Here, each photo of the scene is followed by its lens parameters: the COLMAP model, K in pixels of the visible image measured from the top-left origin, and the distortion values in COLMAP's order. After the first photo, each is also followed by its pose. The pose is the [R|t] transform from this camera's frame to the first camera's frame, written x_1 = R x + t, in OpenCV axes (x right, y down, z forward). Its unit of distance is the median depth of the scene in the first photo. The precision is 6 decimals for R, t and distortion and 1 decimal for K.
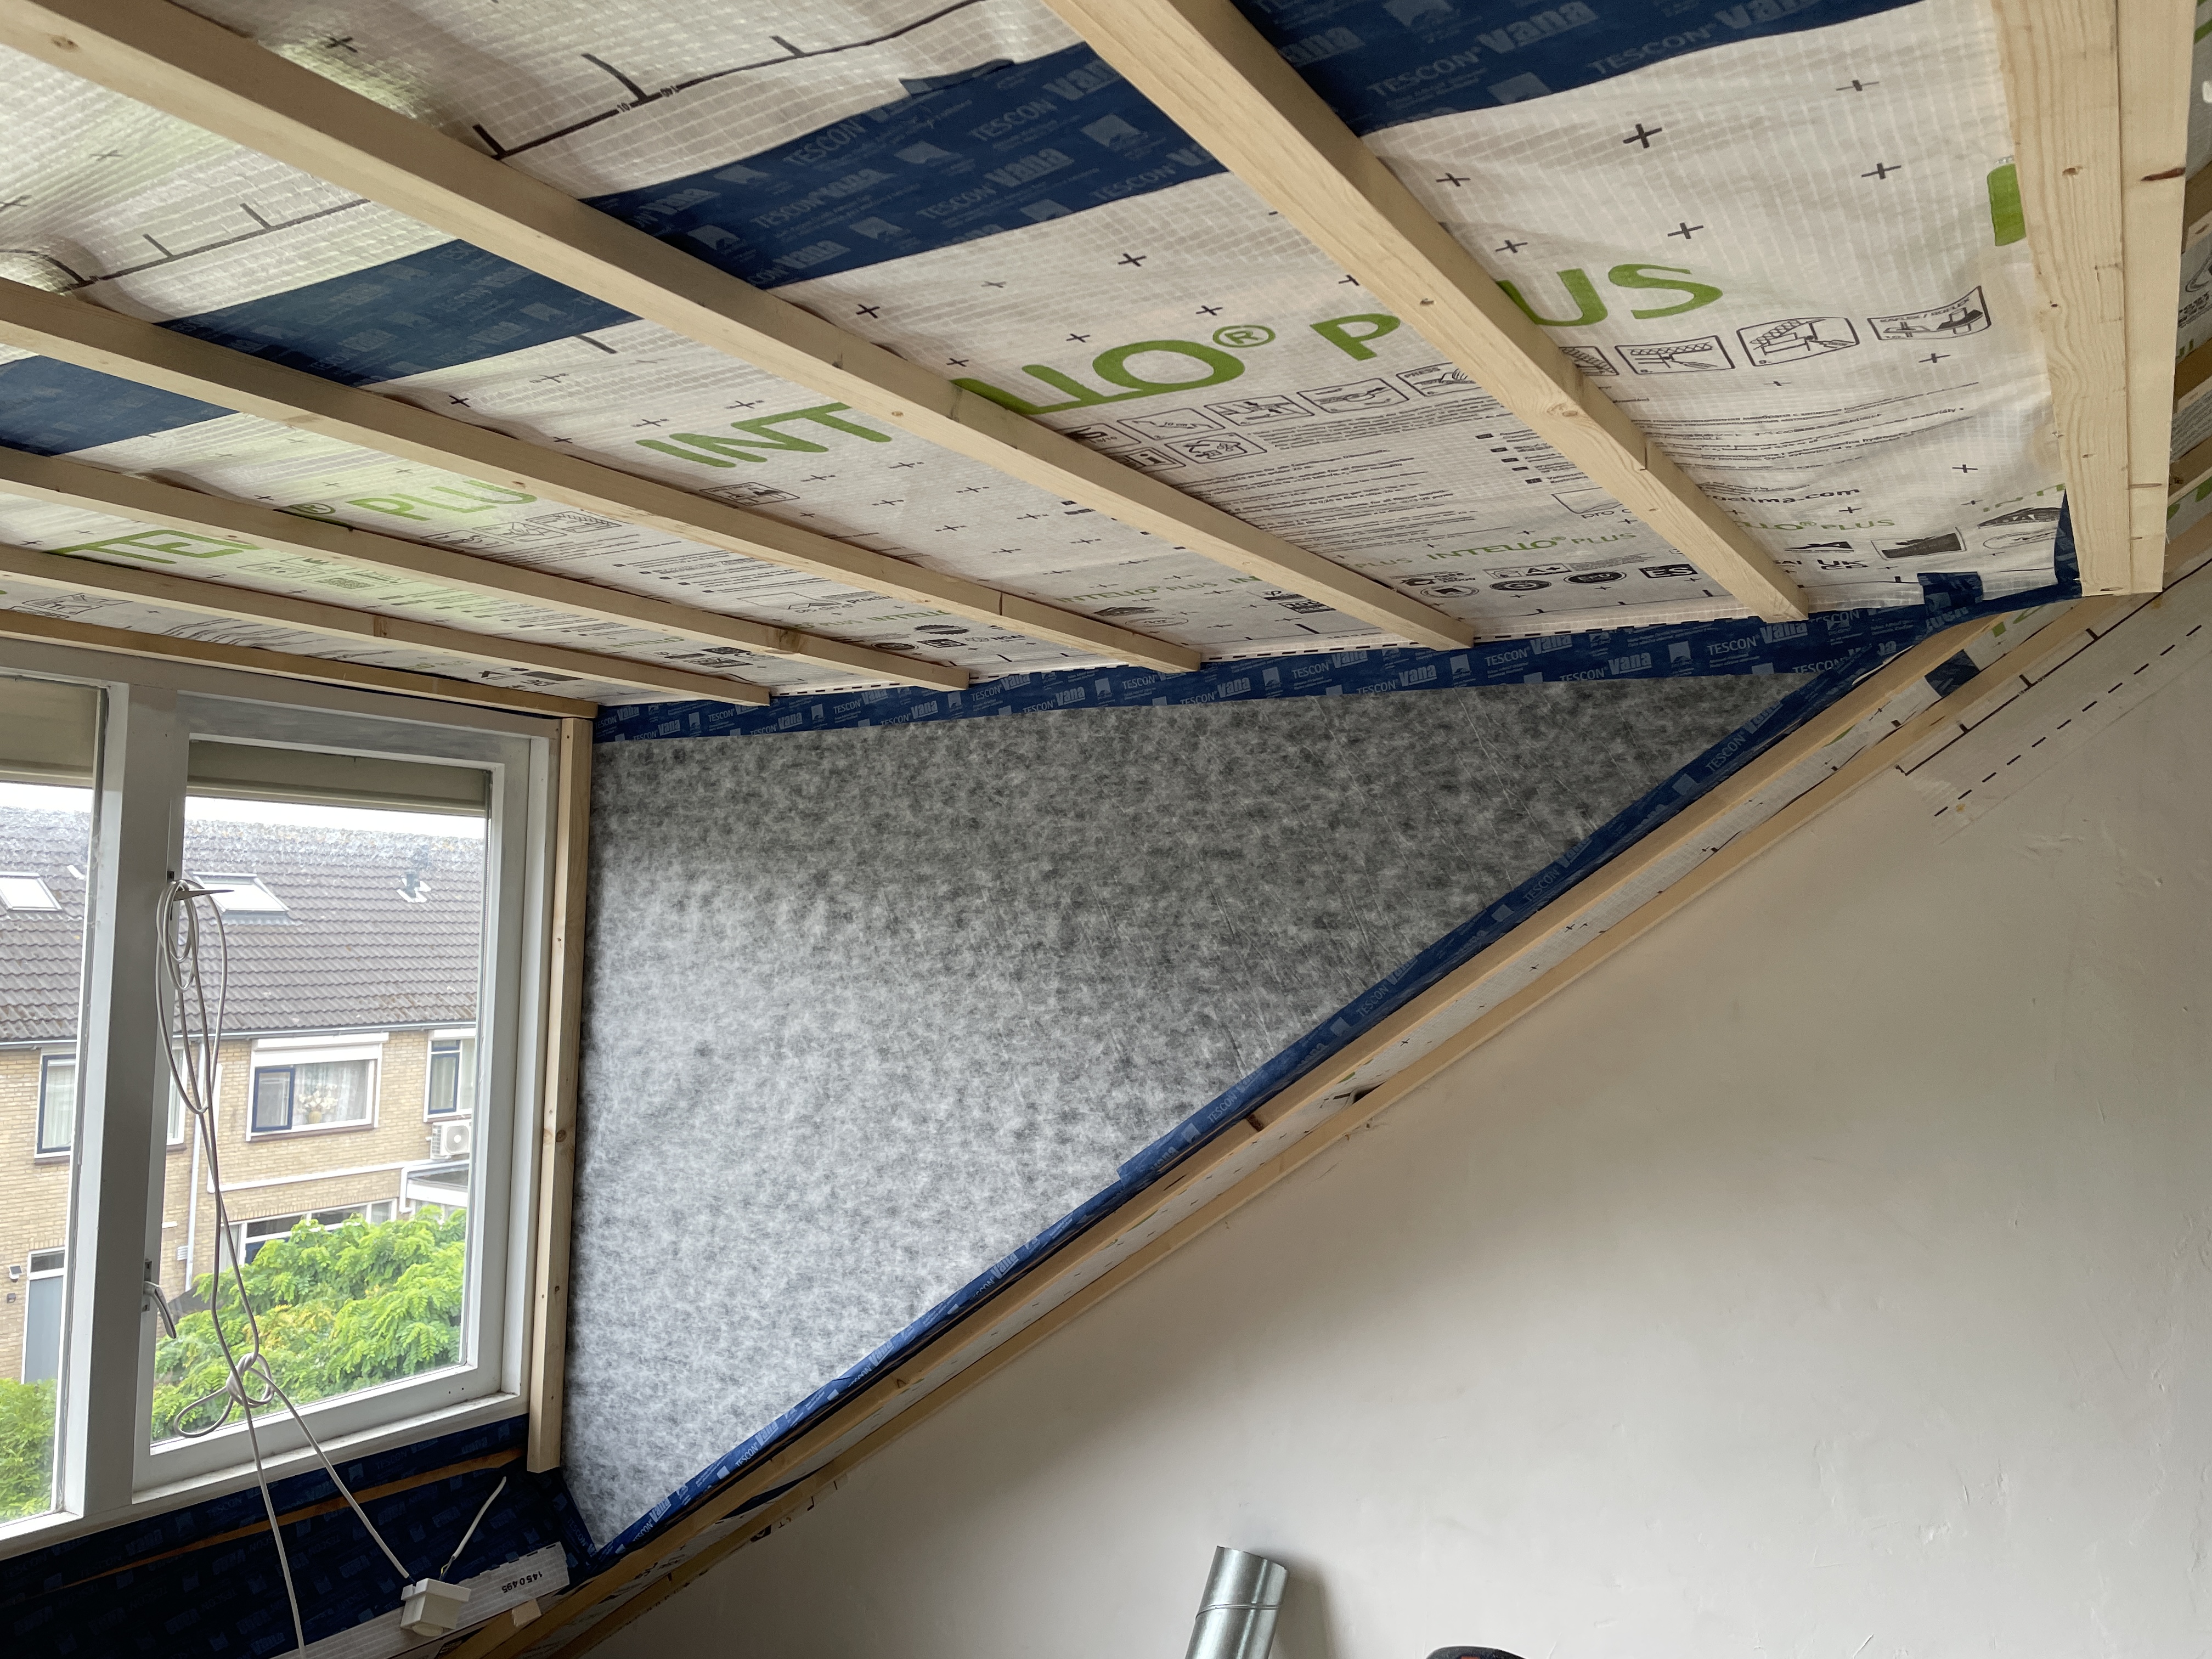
lens RADIAL K [[1665.7, 0, 1106.4], [0, 1665.7, 811.1], [0, 0, 1]] dist [0.101867, -0.147219]
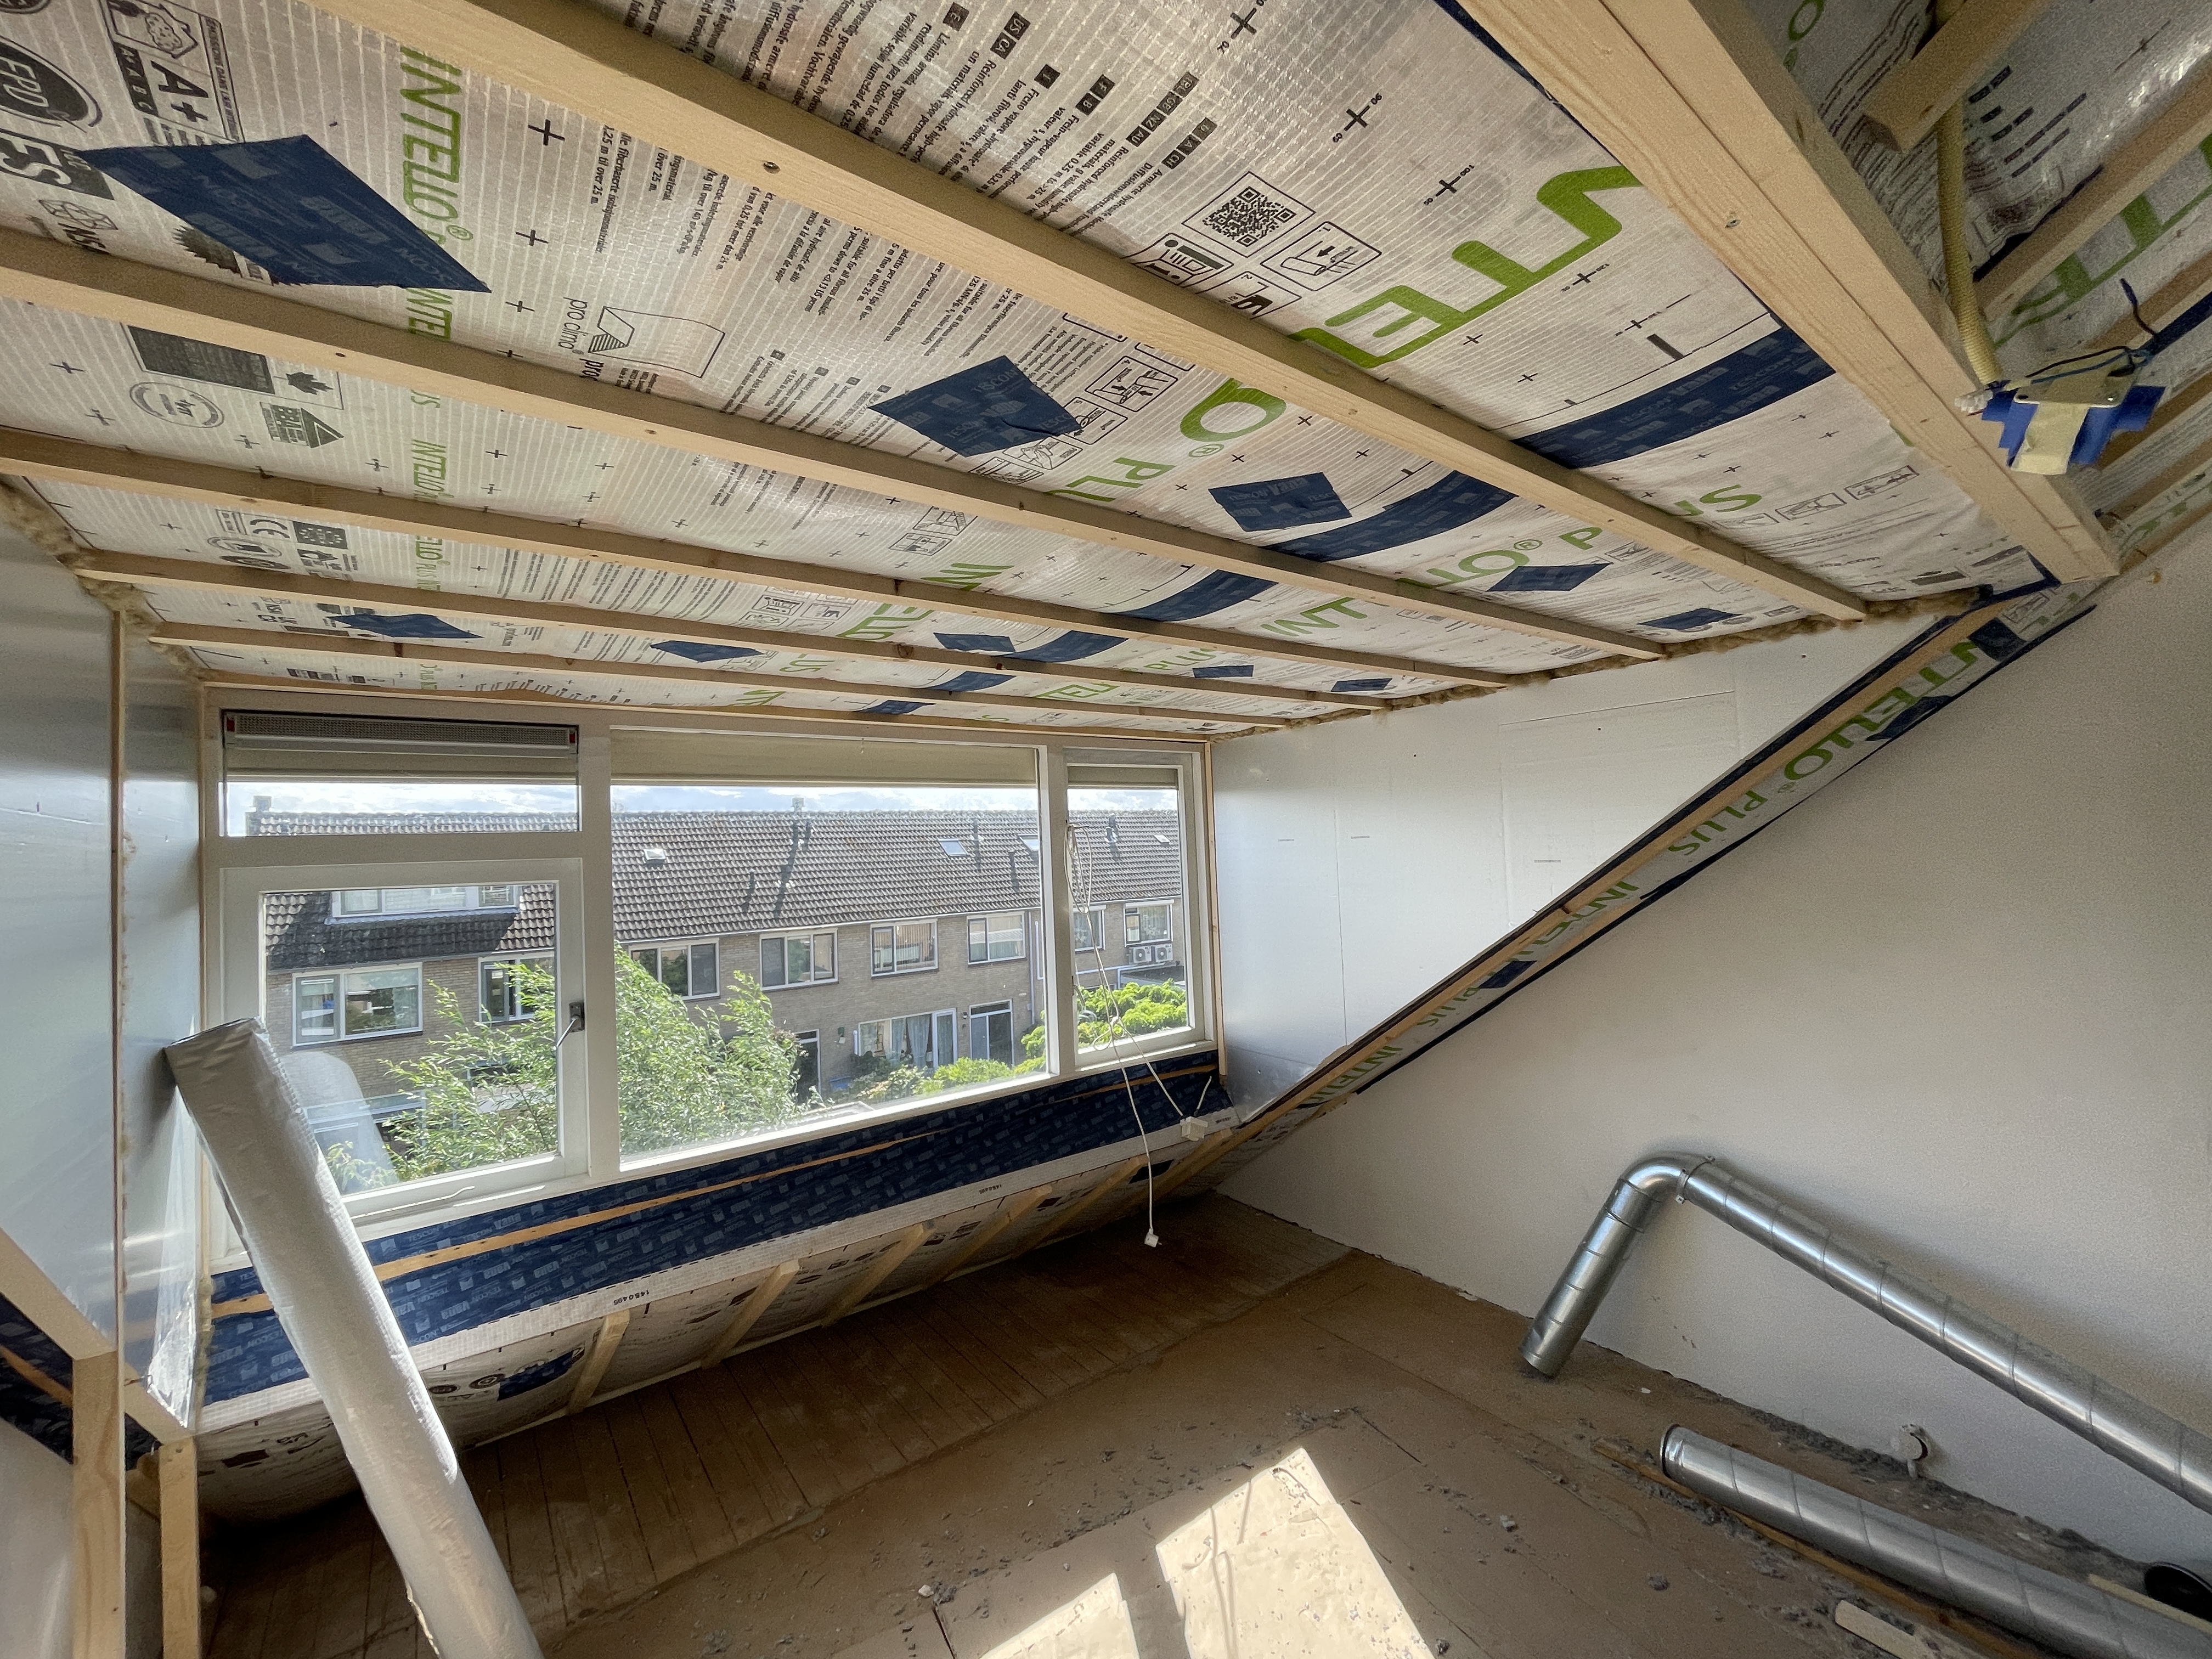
lens RADIAL K [[895.3, 0, 1113.4], [0, 895.3, 817.8], [0, 0, 1]] dist [-0.007698, -0.000344]
pose [[0.927291, -0.069478, -0.367836, -0.010797], [0.083230, 0.996295, 0.021634, 0.009665], [0.364971, -0.050677, 0.929639, -0.185077]]
